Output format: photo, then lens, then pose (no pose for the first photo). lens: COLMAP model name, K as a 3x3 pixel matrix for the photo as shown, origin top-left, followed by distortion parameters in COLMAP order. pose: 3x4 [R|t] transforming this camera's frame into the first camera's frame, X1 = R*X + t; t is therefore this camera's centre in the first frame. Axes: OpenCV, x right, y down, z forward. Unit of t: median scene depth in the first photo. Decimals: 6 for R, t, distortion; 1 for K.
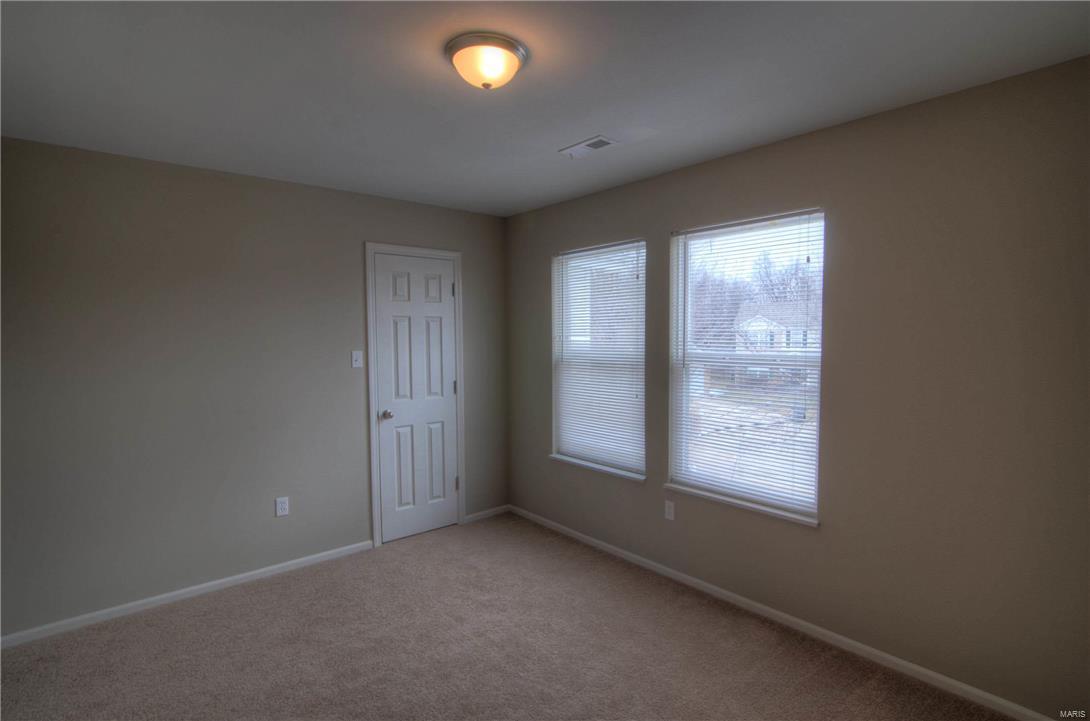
lens RADIAL K [[527.6, 0, 551.9], [0, 527.6, 364.5], [0, 0, 1]] dist [-0.001630, 0.000158]
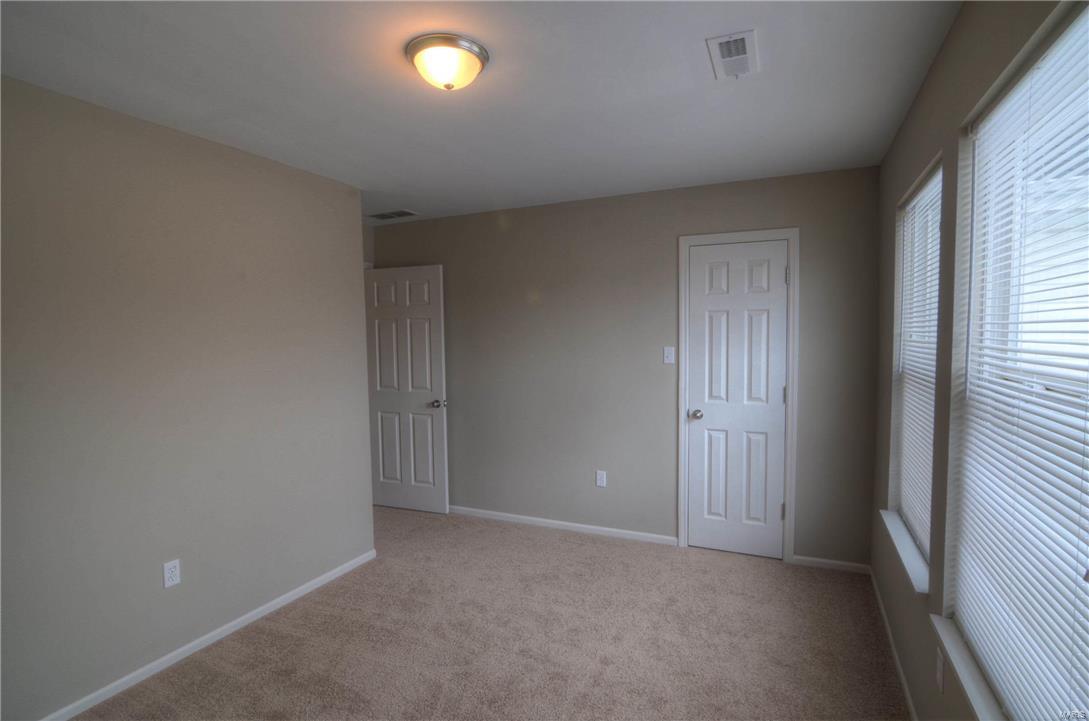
lens RADIAL K [[513.3, 0, 544.9], [0, 513.3, 364.3], [0, 0, 1]] dist [-0.001117, 0.000096]
pose [[0.448715, 0.056599, -0.891881, 0.394387], [-0.043759, 0.998187, 0.041330, -0.022607], [0.892603, 0.020482, 0.450378, 0.339658]]
